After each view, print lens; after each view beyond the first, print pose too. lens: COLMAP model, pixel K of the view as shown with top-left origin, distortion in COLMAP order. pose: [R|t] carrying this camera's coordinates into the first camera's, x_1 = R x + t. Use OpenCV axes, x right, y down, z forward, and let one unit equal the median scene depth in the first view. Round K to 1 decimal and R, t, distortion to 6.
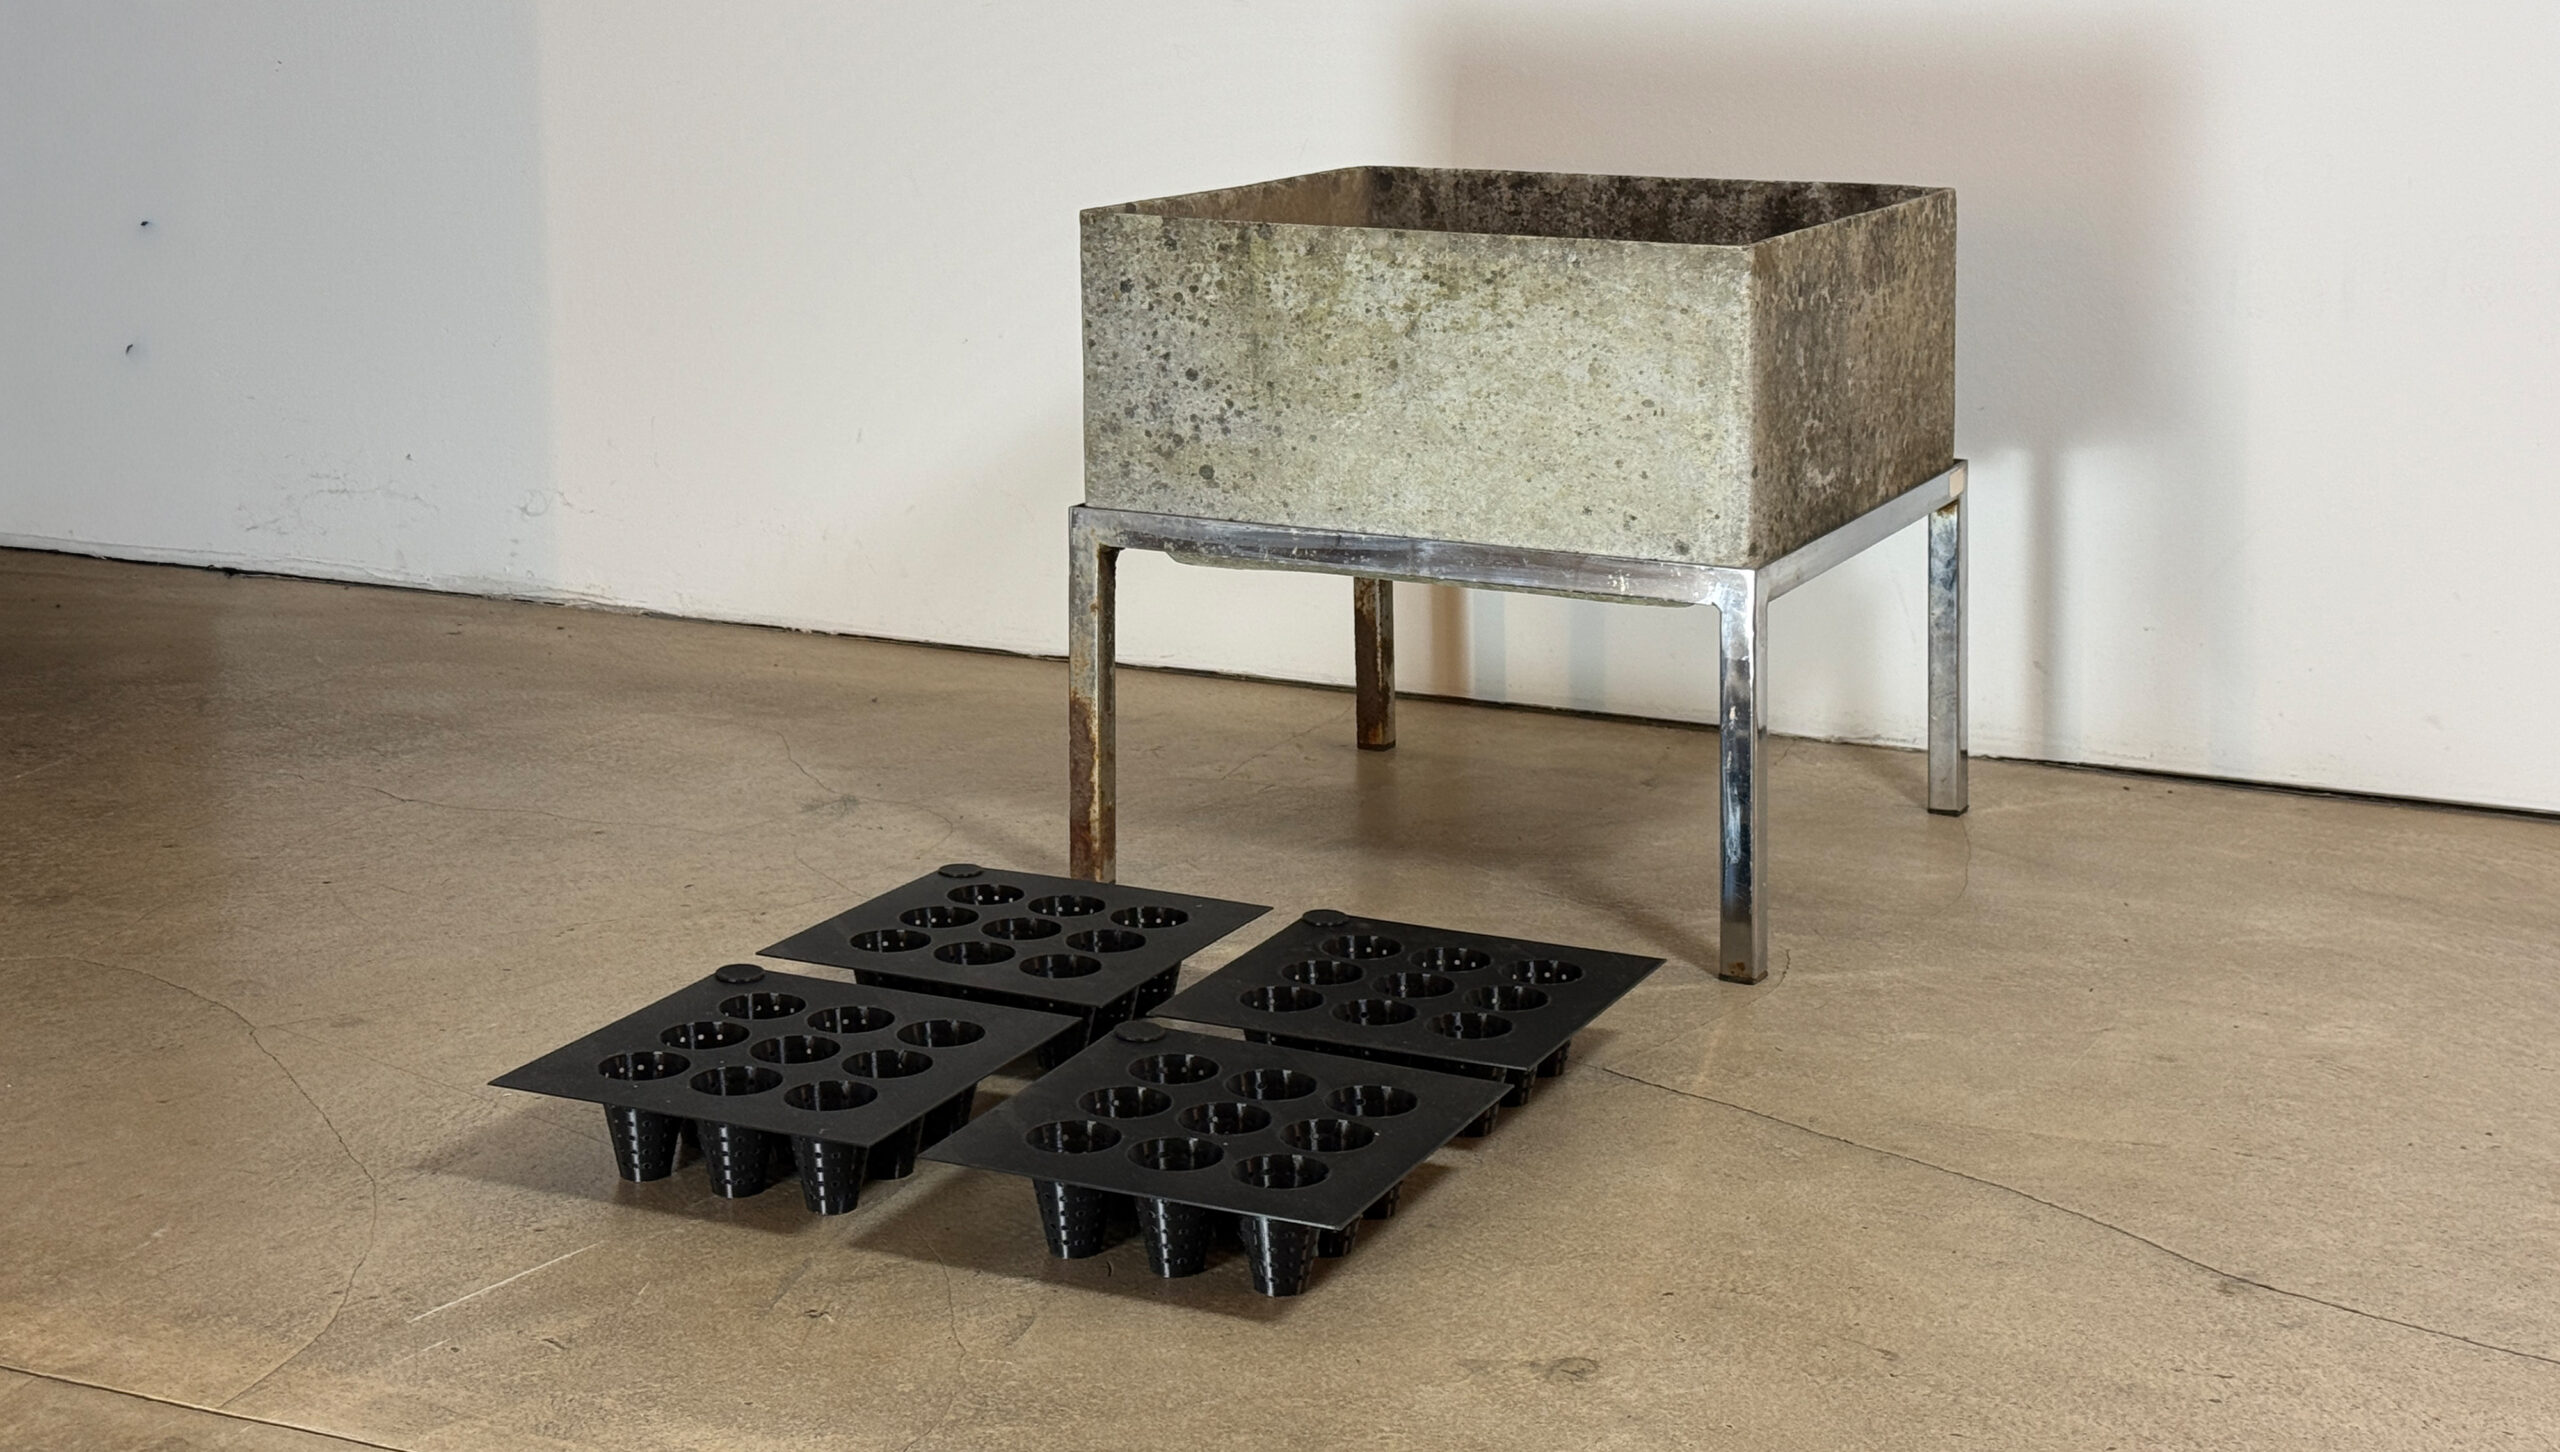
lens RADIAL K [[3623.8, 0, 1280.0], [0, 3623.8, 726.0], [0, 0, 1]] dist [0.122572, -0.048913]
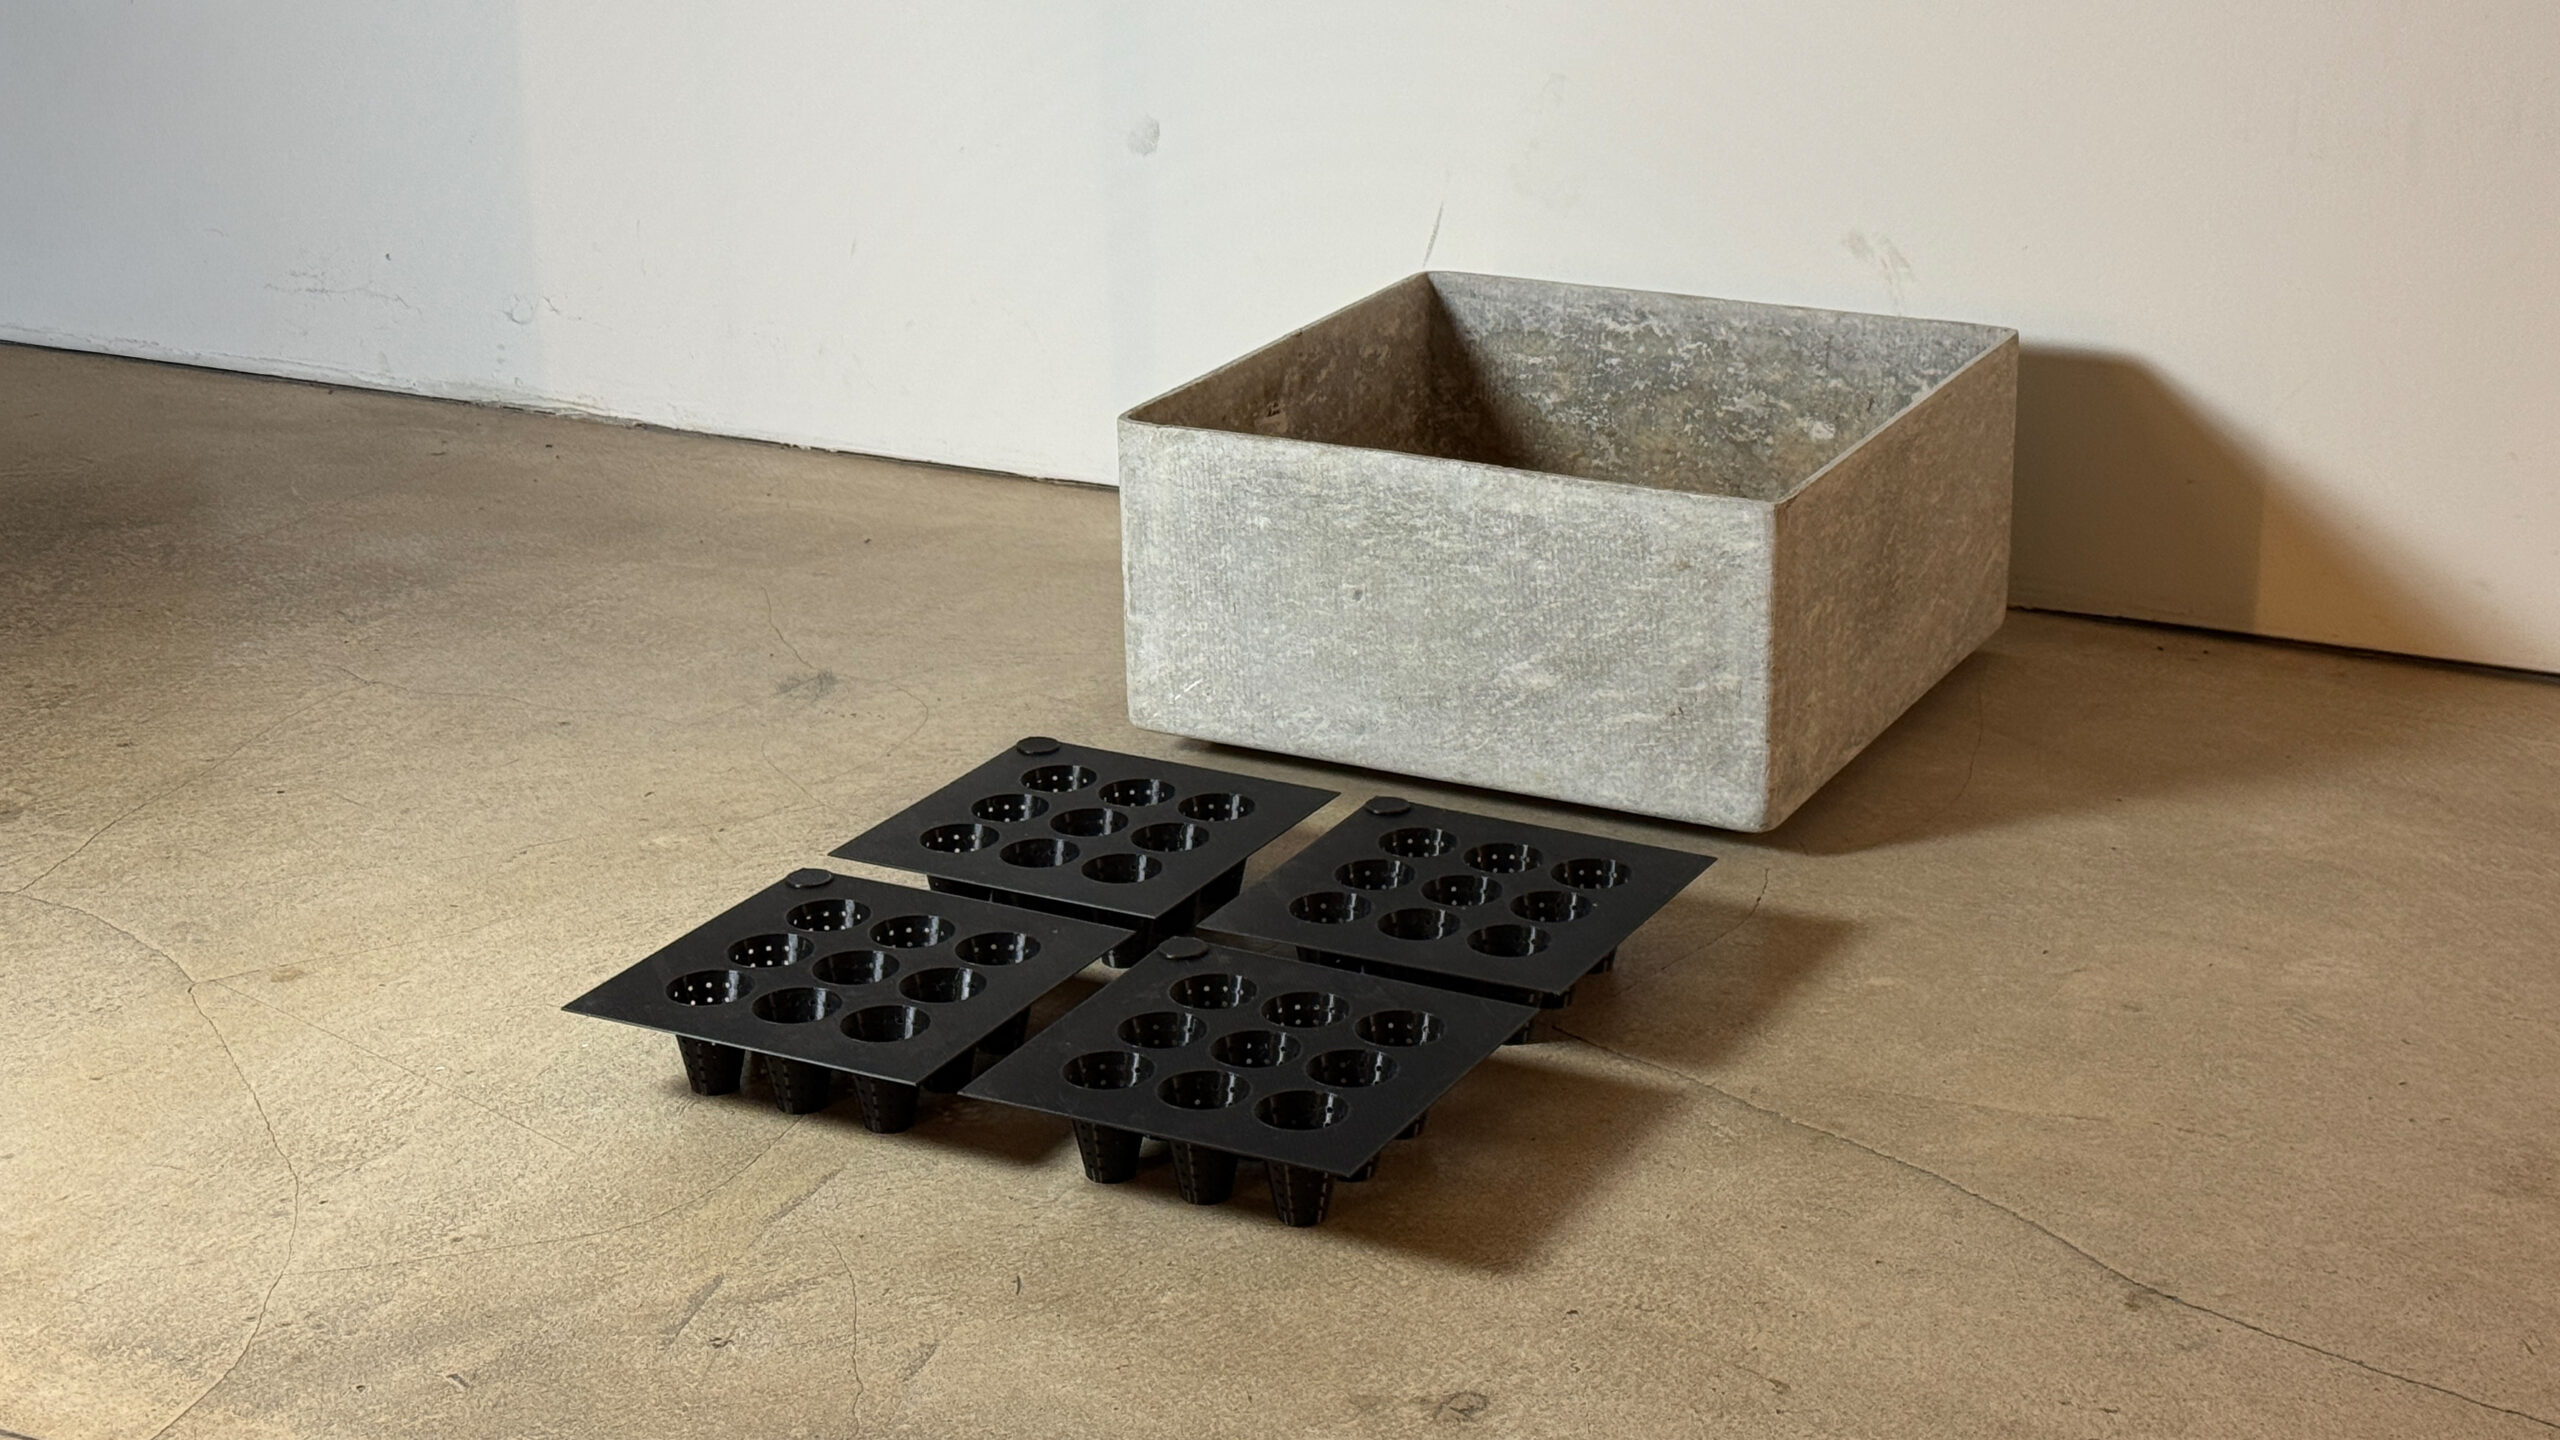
lens RADIAL K [[4024.6, 0, 1338.9], [0, 4024.6, 583.2], [0, 0, 1]] dist [0.121432, 0.023484]
pose [[0.999414, -0.008950, -0.033032, 0.062332], [0.011468, 0.996978, 0.076831, -0.099880], [0.032244, -0.077165, 0.996497, -0.072397]]
